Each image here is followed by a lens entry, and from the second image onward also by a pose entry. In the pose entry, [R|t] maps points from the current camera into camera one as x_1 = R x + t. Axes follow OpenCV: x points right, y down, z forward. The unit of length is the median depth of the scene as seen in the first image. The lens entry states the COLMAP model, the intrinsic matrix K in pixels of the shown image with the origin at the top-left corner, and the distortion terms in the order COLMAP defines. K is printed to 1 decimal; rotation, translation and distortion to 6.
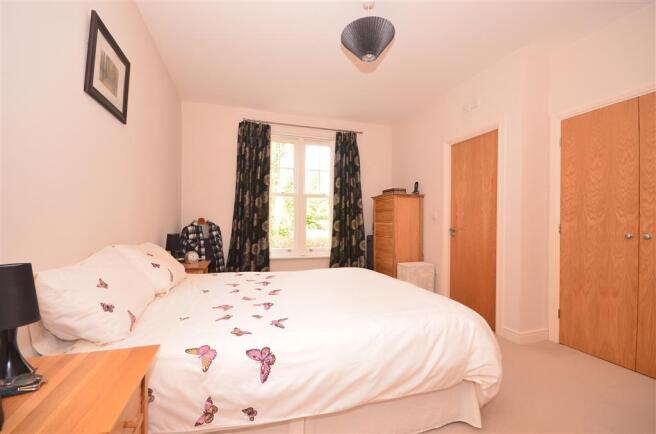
lens RADIAL K [[293.0, 0, 328.0], [0, 293.0, 217.0], [0, 0, 1]] dist [-0.012474, 0.000024]
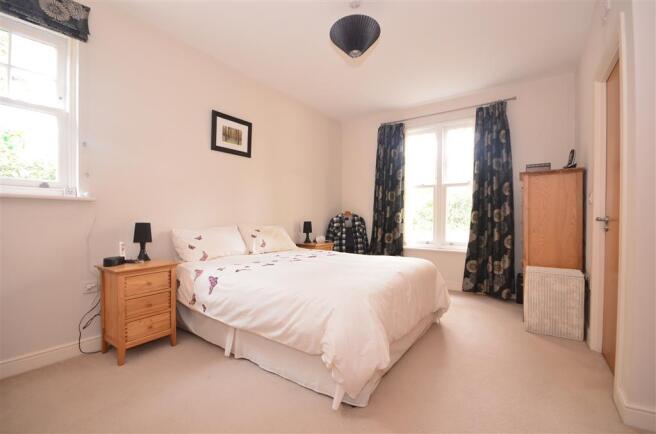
lens RADIAL K [[293.0, 0, 328.0], [0, 293.0, 217.0], [0, 0, 1]] dist [-0.012474, 0.000024]
pose [[0.585494, -0.009268, -0.810624, 0.515584], [0.012417, 0.999920, -0.002464, 0.028486], [0.810581, -0.008623, 0.585562, 0.160010]]
